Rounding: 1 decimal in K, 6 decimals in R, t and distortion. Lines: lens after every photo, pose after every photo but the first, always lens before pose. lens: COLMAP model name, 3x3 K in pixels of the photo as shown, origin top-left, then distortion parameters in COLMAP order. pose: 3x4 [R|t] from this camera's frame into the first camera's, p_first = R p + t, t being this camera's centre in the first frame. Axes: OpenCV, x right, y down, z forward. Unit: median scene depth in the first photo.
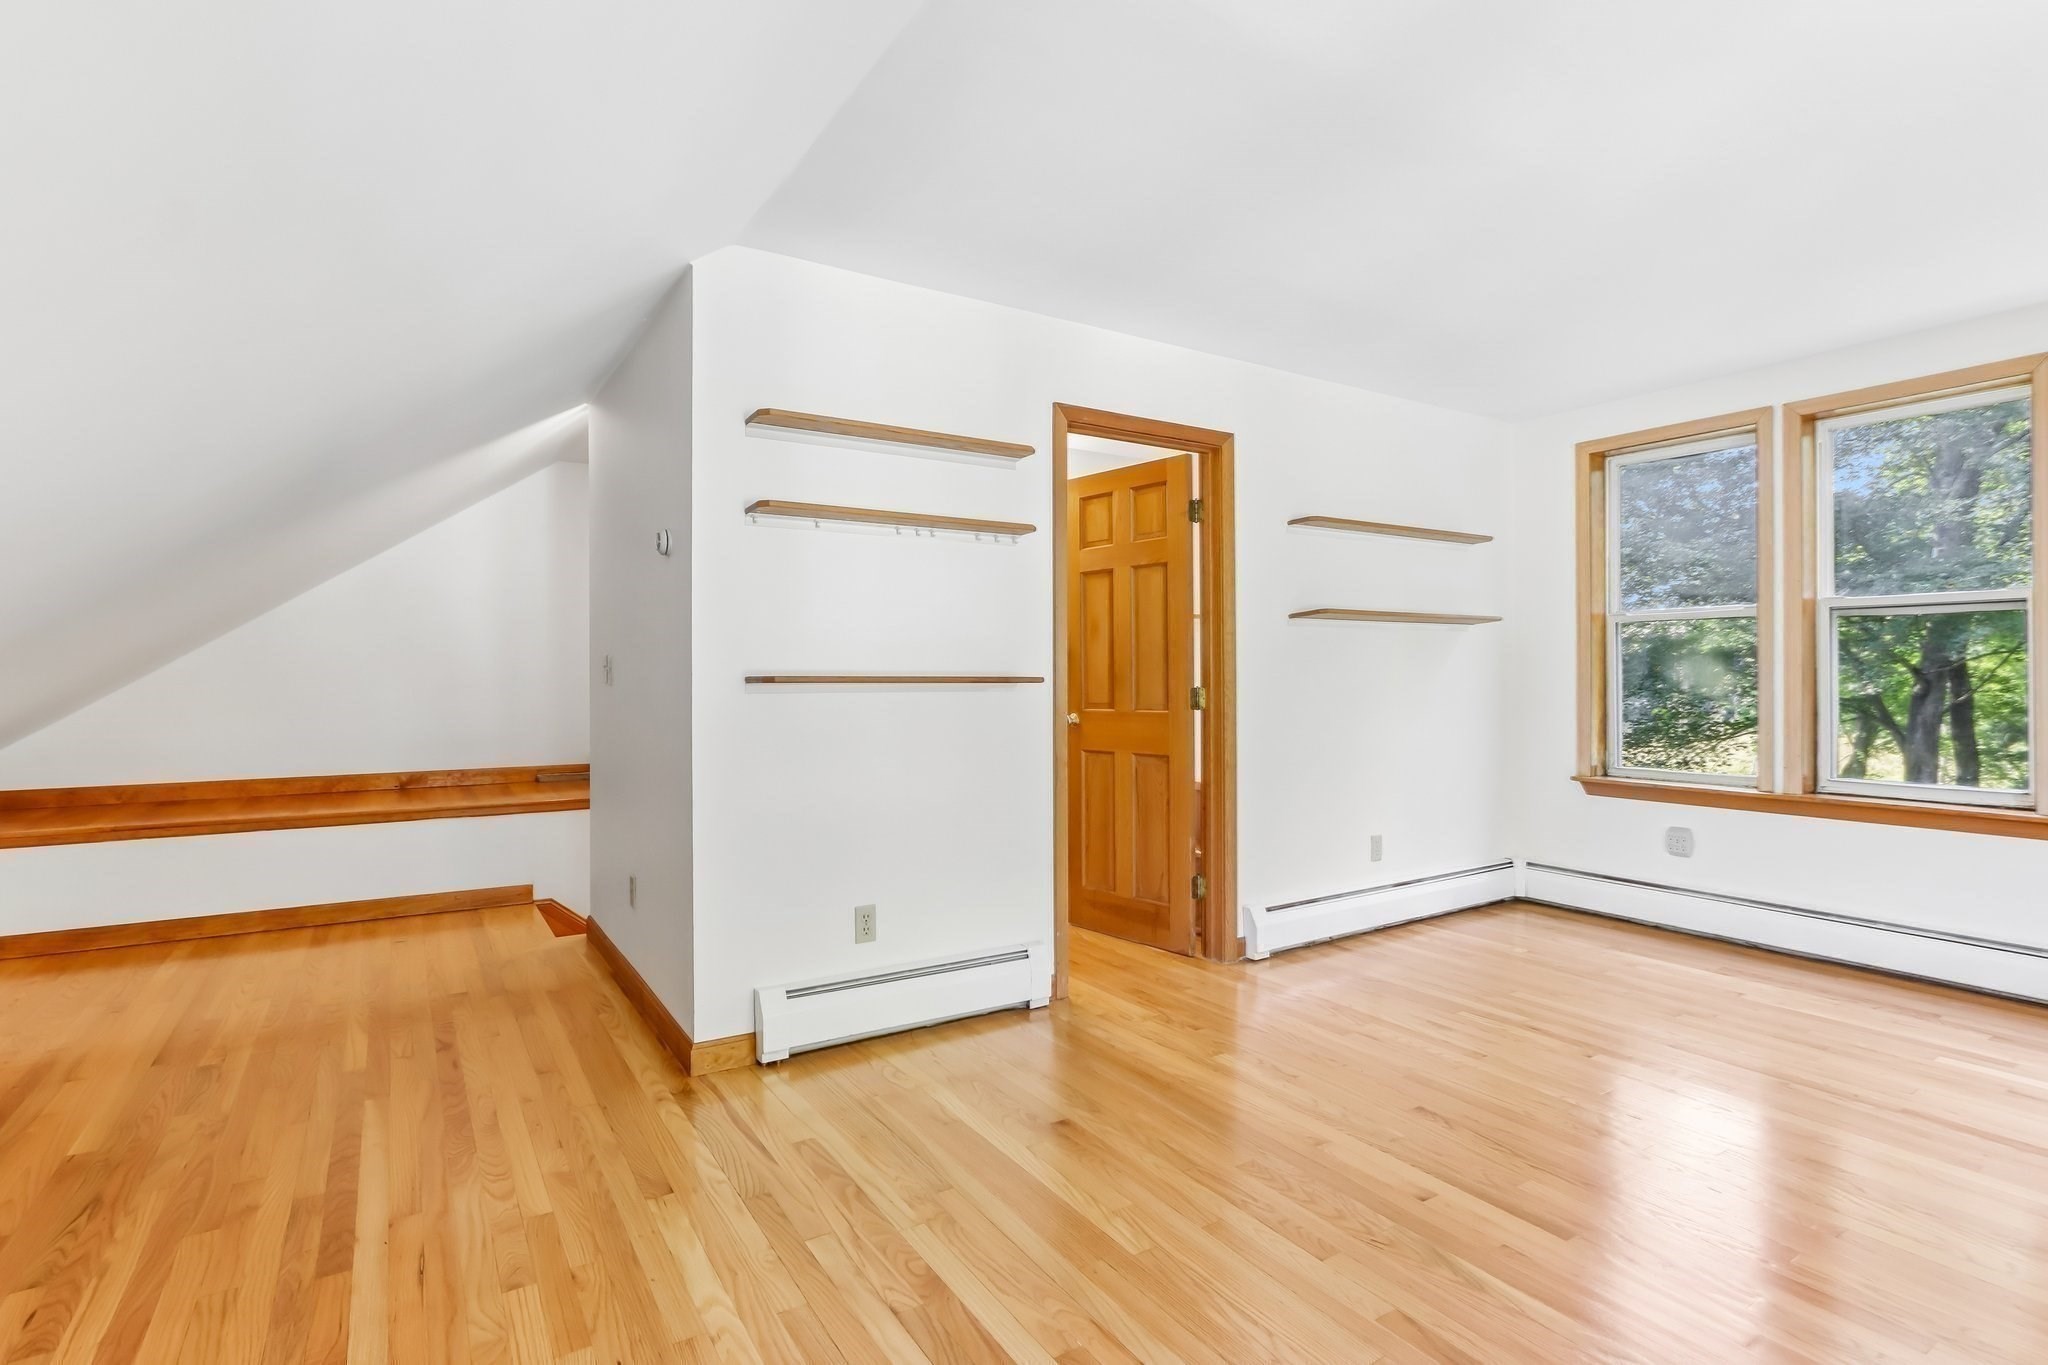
lens RADIAL K [[994.4, 0, 1014.0], [0, 994.4, 670.8], [0, 0, 1]] dist [0.000503, -0.000057]
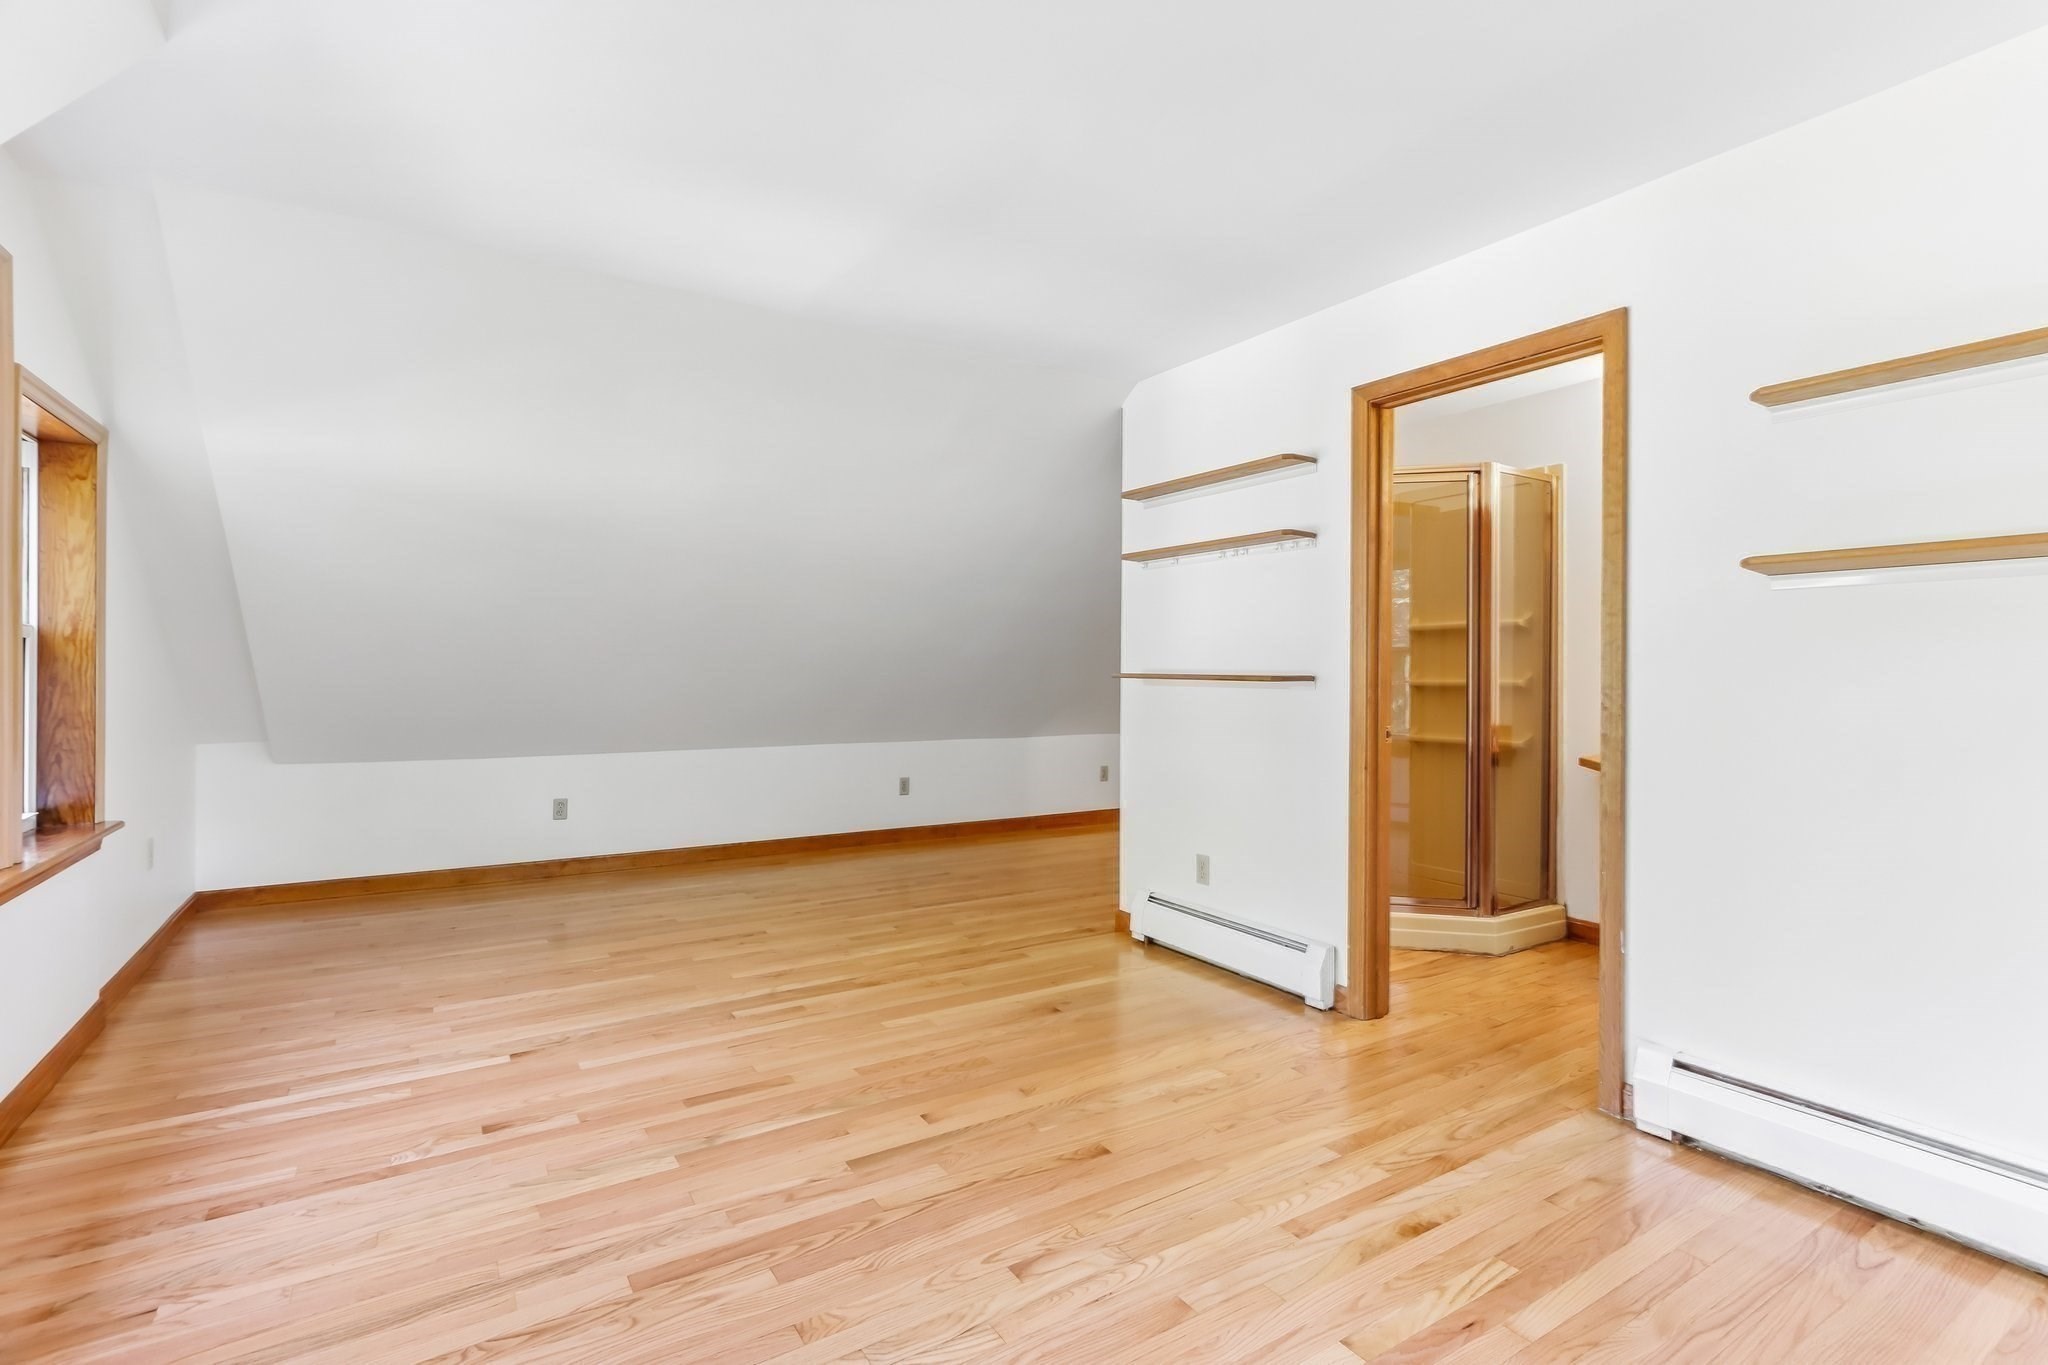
lens RADIAL K [[945.3, 0, 1025.9], [0, 945.3, 672.0], [0, 0, 1]] dist [-0.002769, 0.000145]
pose [[0.014857, 0.003647, -0.999883, 1.058141], [-0.002080, 0.999991, 0.003616, -0.001088], [0.999887, 0.002026, 0.014864, 0.761492]]
